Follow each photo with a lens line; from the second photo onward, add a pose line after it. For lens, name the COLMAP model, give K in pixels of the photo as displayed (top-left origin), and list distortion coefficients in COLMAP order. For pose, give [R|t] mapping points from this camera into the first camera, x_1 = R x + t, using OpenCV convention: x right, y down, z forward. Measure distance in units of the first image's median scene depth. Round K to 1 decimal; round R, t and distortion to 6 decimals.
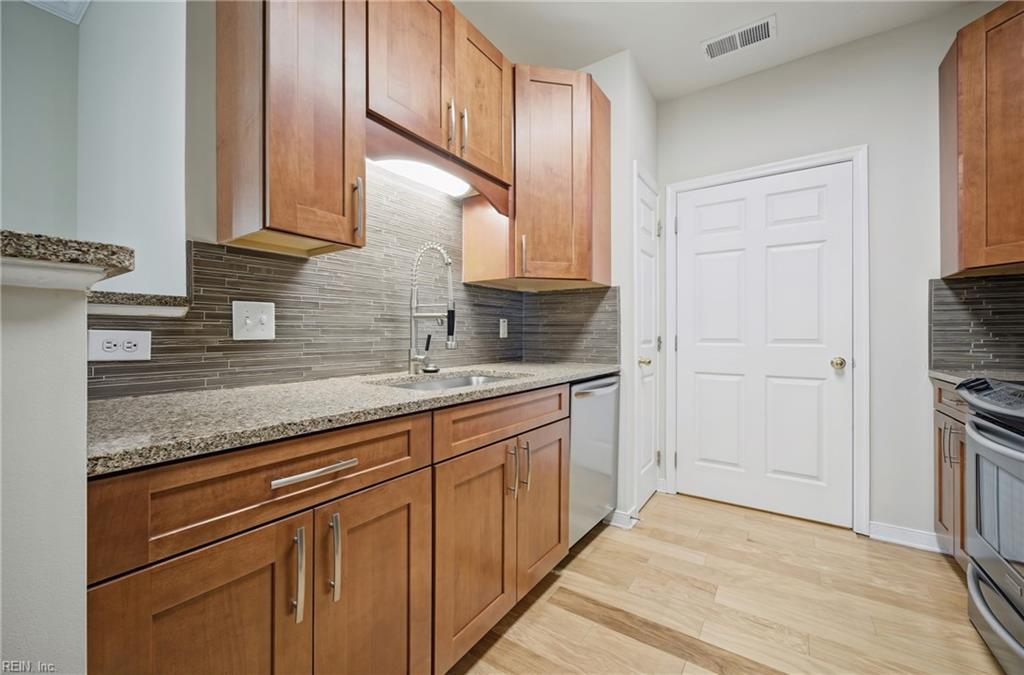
lens RADIAL K [[407.9, 0, 510.4], [0, 407.9, 333.8], [0, 0, 1]] dist [-0.000793, 0.000005]
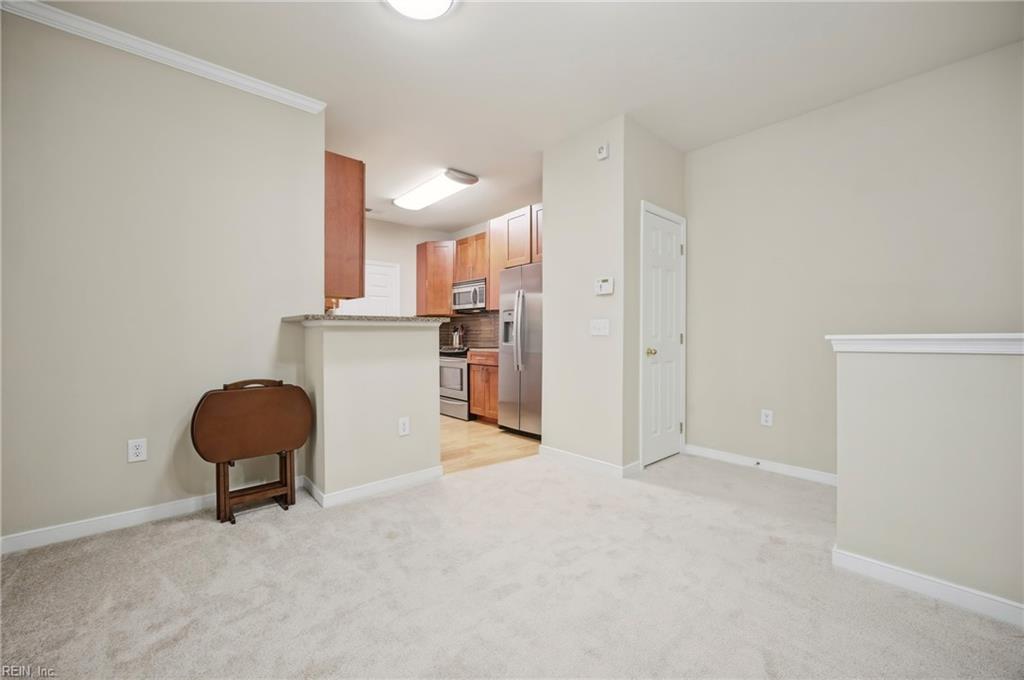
lens RADIAL K [[408.4, 0, 509.8], [0, 408.4, 337.4], [0, 0, 1]] dist [0.000374, -0.000095]
pose [[0.245590, -0.004517, 0.969363, -1.931400], [-0.007617, 0.999949, 0.006589, 0.000927], [-0.969344, -0.009002, 0.245543, -0.462710]]
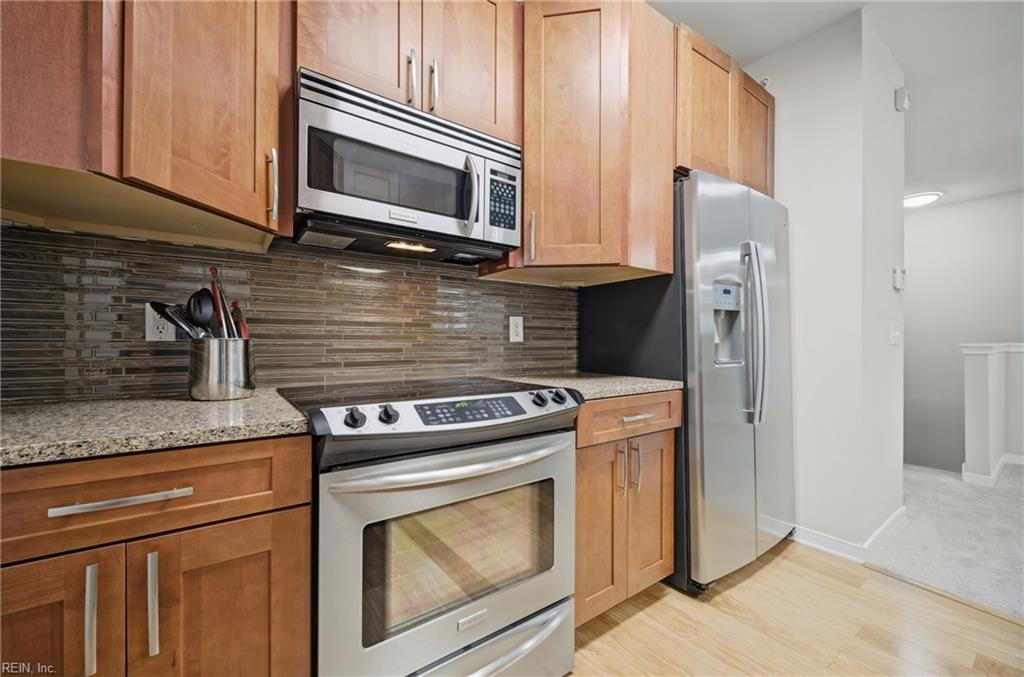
lens RADIAL K [[412.0, 0, 512.0], [0, 412.0, 338.5], [0, 0, 1]] dist [-0.000975, -0.000107]
pose [[-0.944059, 0.000588, 0.329775, 0.595718], [-0.005274, 0.999844, -0.016881, 0.014255], [-0.329733, -0.017676, -0.943909, 1.258920]]
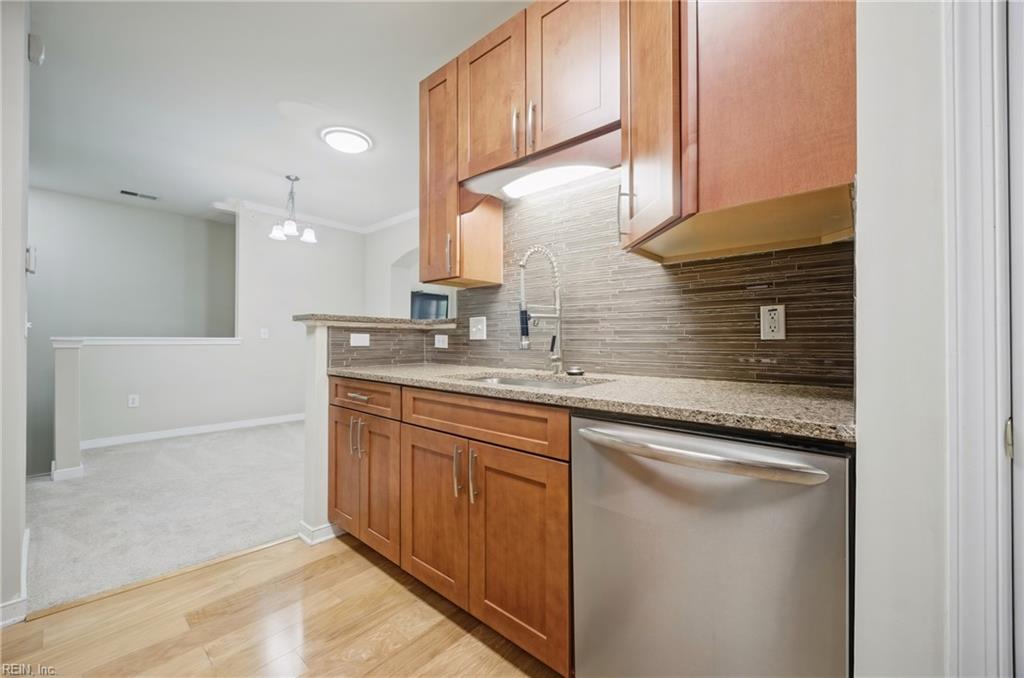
lens RADIAL K [[408.4, 0, 509.8], [0, 408.4, 336.4], [0, 0, 1]] dist [0.000374, -0.000095]
pose [[-0.118961, -0.008055, -0.992866, 0.805257], [0.002906, 0.999960, -0.008461, 0.012685], [0.992895, -0.003892, -0.118933, 1.008652]]
